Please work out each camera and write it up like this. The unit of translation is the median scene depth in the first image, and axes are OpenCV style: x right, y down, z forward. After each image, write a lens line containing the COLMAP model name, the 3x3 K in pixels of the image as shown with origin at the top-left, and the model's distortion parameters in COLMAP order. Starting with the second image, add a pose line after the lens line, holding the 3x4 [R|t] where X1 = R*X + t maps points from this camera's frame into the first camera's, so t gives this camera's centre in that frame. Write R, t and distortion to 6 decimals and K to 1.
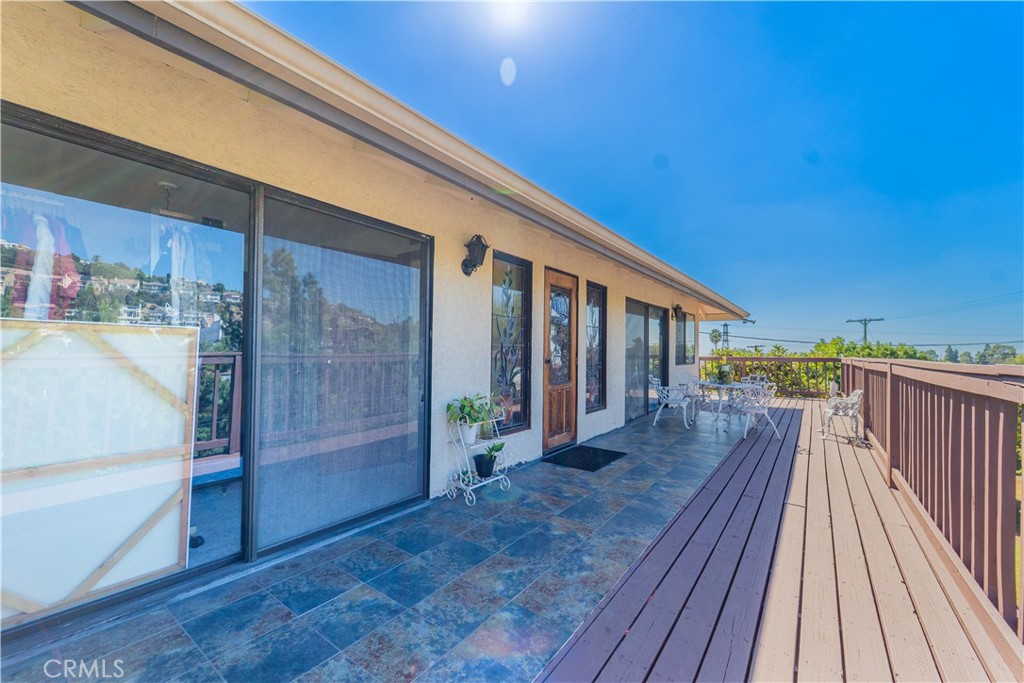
lens RADIAL K [[413.0, 0, 504.9], [0, 413.0, 345.2], [0, 0, 1]] dist [0.000012, -0.000417]
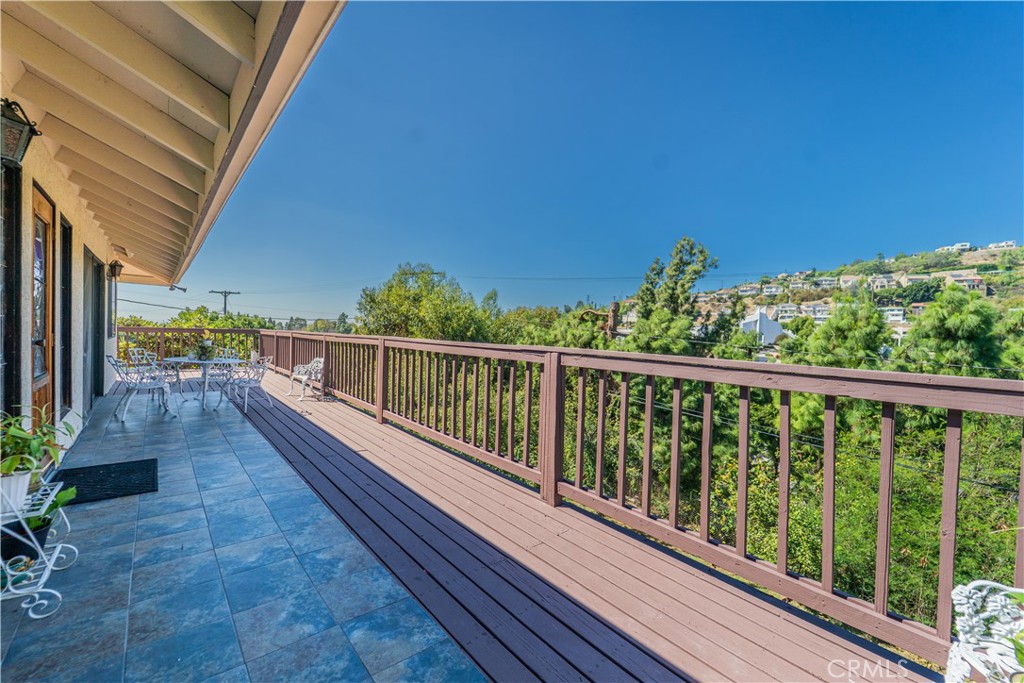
lens RADIAL K [[417.2, 0, 512.0], [0, 417.2, 341.5], [0, 0, 1]] dist [0.001183, 0.000096]
pose [[0.213007, -0.023865, 0.976759, -0.284216], [-0.043702, 0.998468, 0.033925, -0.009222], [-0.976073, -0.049913, 0.211637, 0.182869]]
